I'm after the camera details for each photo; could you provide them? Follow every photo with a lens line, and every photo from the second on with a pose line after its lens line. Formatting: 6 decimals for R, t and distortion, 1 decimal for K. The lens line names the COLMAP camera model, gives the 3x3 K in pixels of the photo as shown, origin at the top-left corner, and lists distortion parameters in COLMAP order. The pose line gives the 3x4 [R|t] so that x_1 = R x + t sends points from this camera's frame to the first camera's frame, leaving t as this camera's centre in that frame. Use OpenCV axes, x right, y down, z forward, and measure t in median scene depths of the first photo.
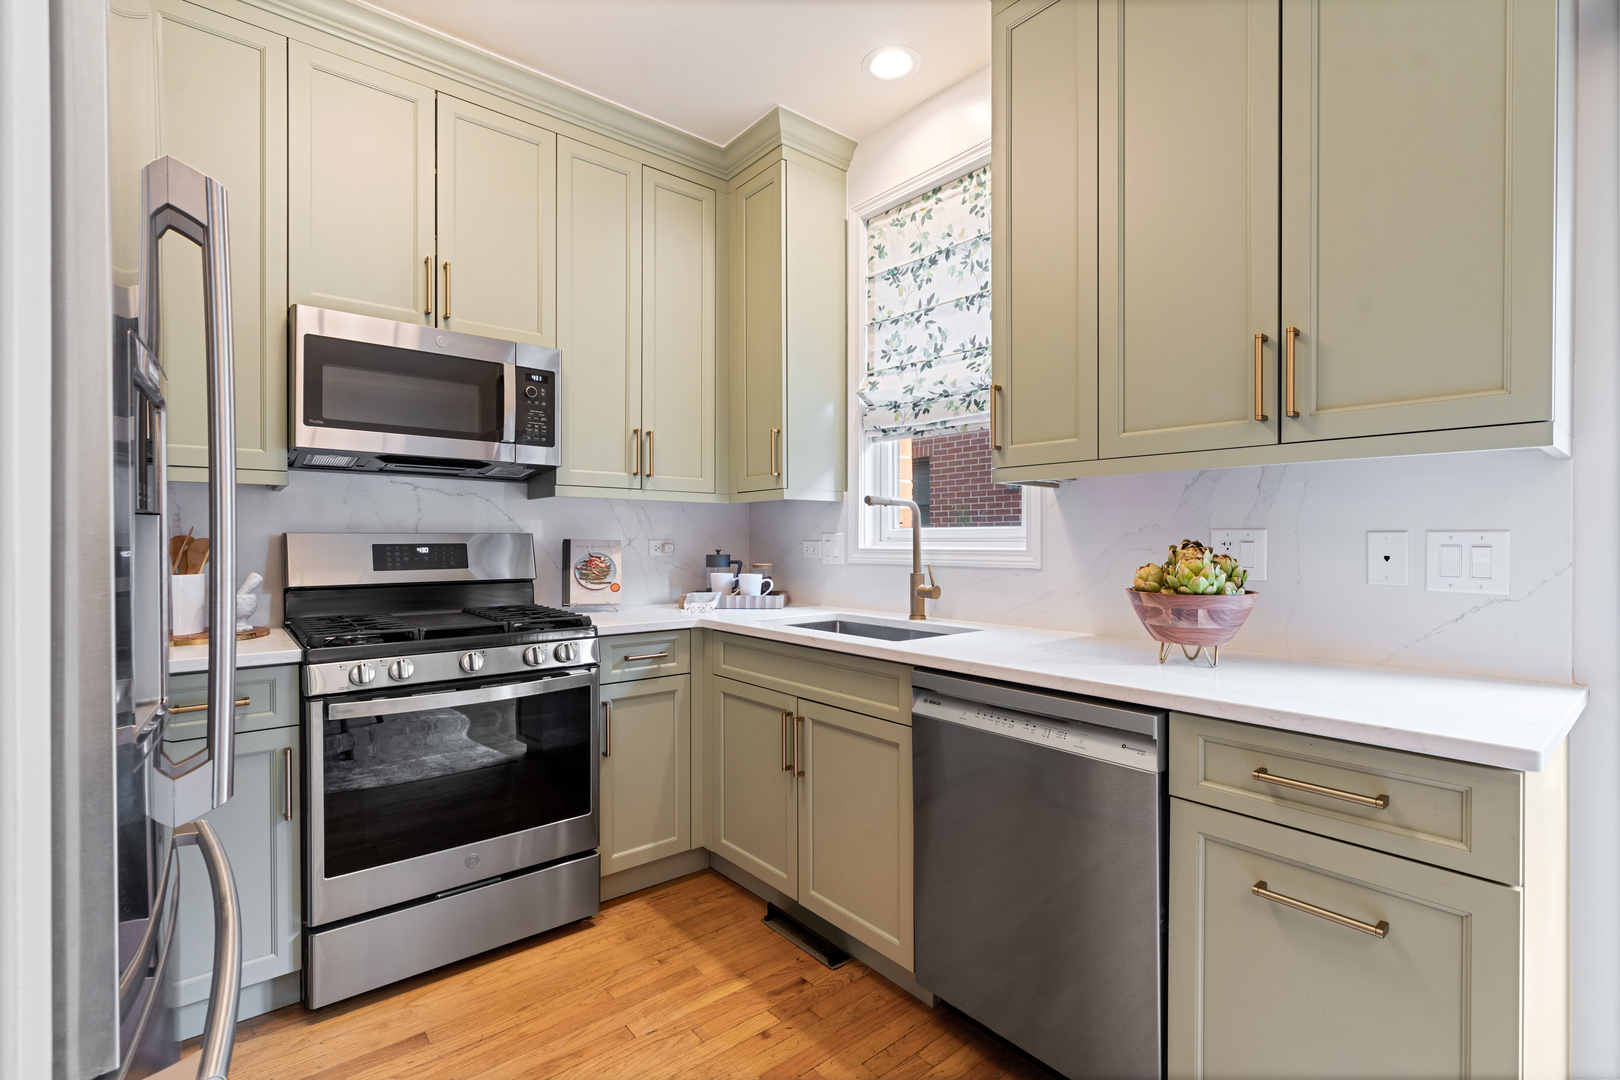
lens RADIAL K [[719.3, 0, 798.9], [0, 719.3, 539.5], [0, 0, 1]] dist [-0.006581, 0.000225]
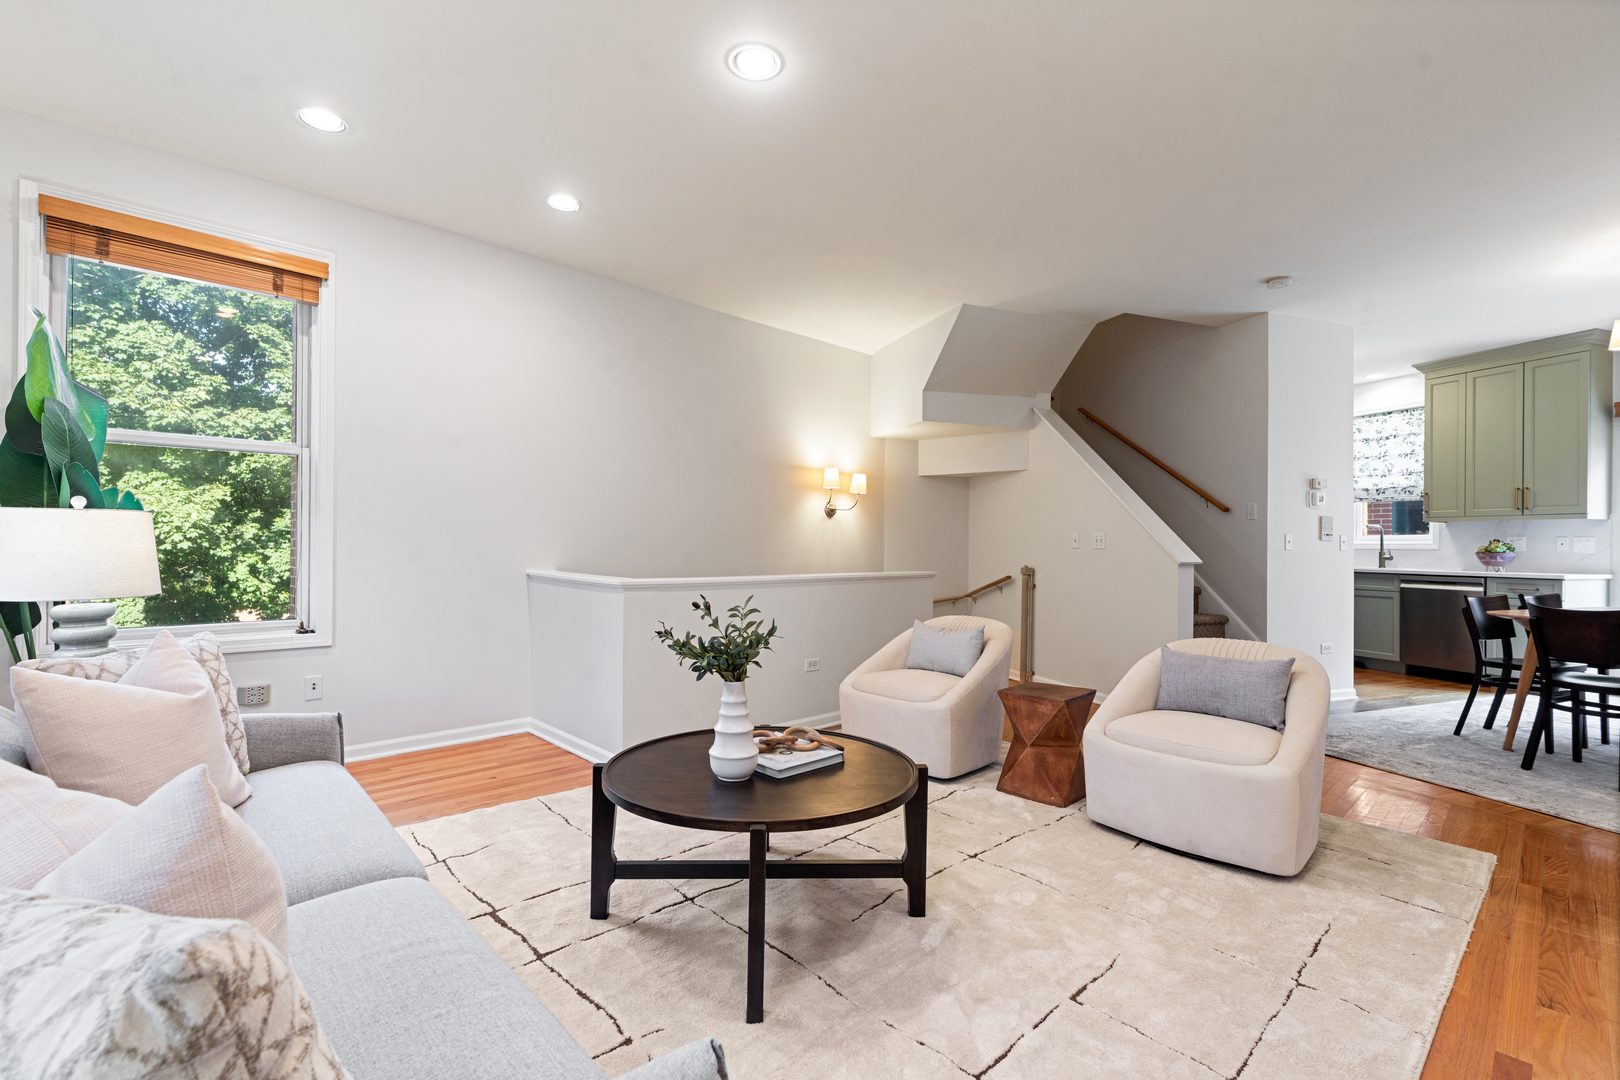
lens RADIAL K [[734.2, 0, 788.5], [0, 734.2, 545.0], [0, 0, 1]] dist [-0.002920, -0.000133]
pose [[0.949530, 0.006596, -0.313606, -1.198609], [-0.007263, 0.999973, -0.000958, 0.041996], [0.313592, 0.003187, 0.949553, -2.573956]]
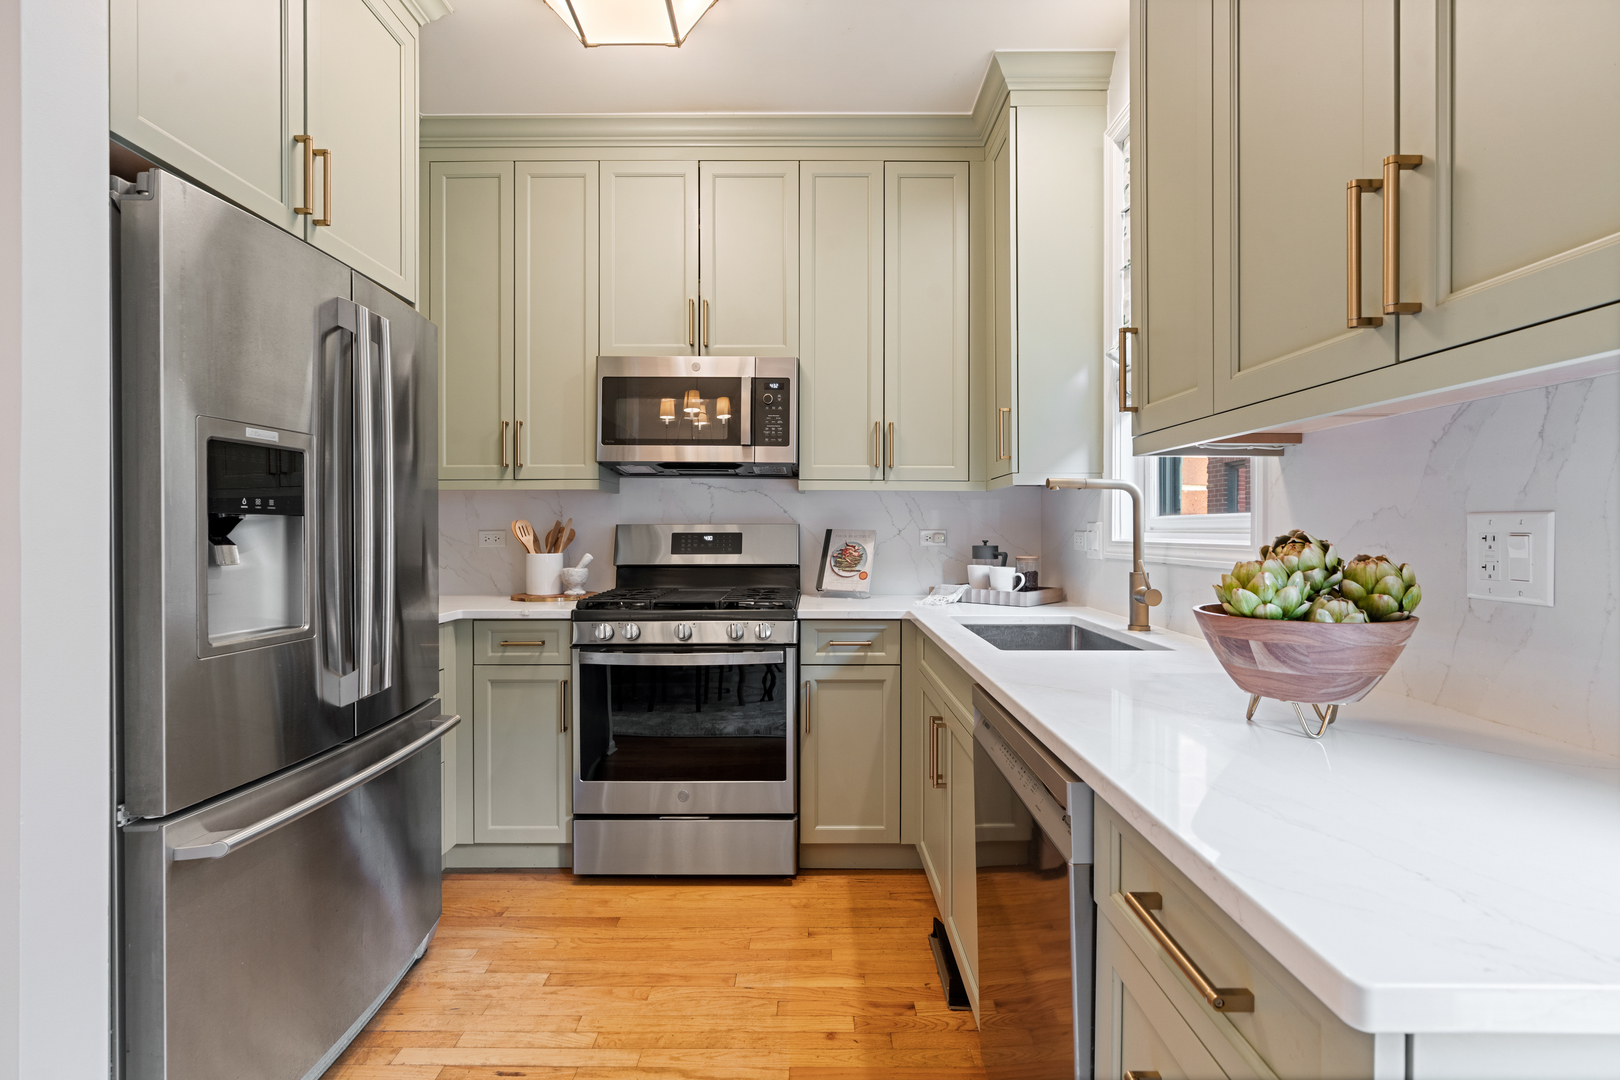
lens RADIAL K [[727.6, 0, 814.7], [0, 727.6, 528.2], [0, 0, 1]] dist [-0.007148, -0.000120]
pose [[0.777718, -0.000291, -0.628613, 0.411154], [-0.000383, 0.999999, -0.000938, -0.000873], [0.628613, 0.000970, 0.777717, 0.159208]]
